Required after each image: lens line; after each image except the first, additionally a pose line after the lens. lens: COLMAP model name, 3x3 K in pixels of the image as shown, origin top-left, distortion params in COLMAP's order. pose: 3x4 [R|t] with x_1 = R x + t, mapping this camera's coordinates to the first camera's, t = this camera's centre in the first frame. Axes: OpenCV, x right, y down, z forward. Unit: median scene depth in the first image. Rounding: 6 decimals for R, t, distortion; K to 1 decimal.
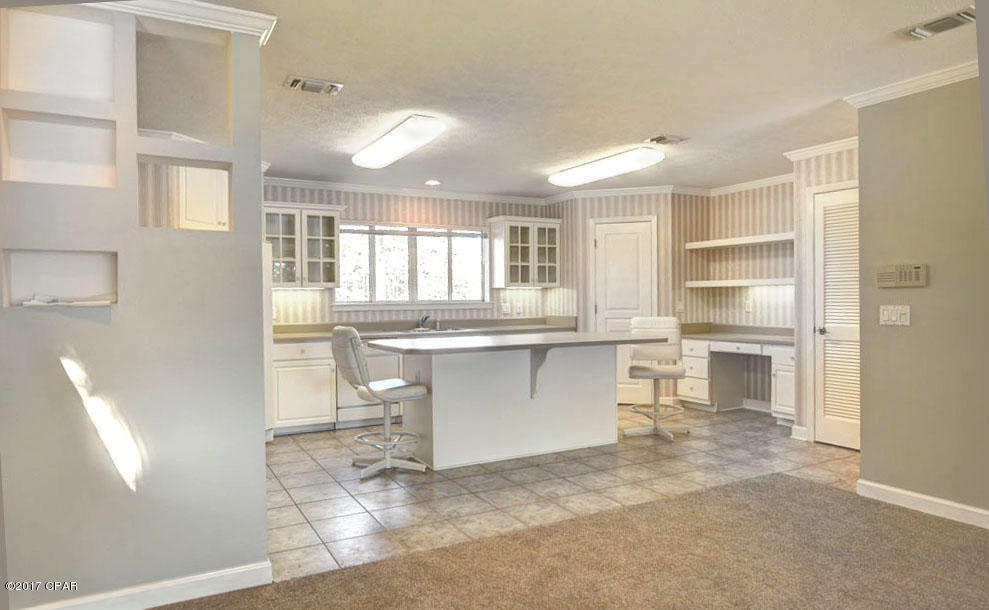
lens RADIAL K [[612.0, 0, 494.5], [0, 612.0, 305.0], [0, 0, 1]] dist [-0.000081, 0.000109]
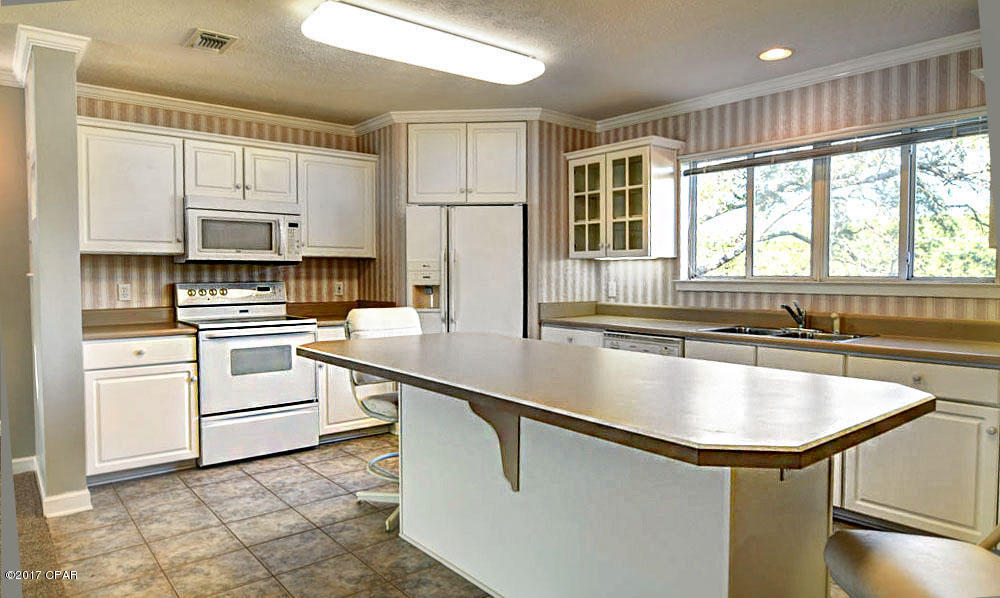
lens RADIAL K [[639.5, 0, 500.0], [0, 639.5, 299.0], [0, 0, 1]] dist [-0.003656, -0.000690]
pose [[0.186406, 0.059759, -0.980654, 0.405724], [-0.000374, 0.998153, 0.060754, -0.023701], [0.982473, -0.010958, 0.186084, 0.664294]]
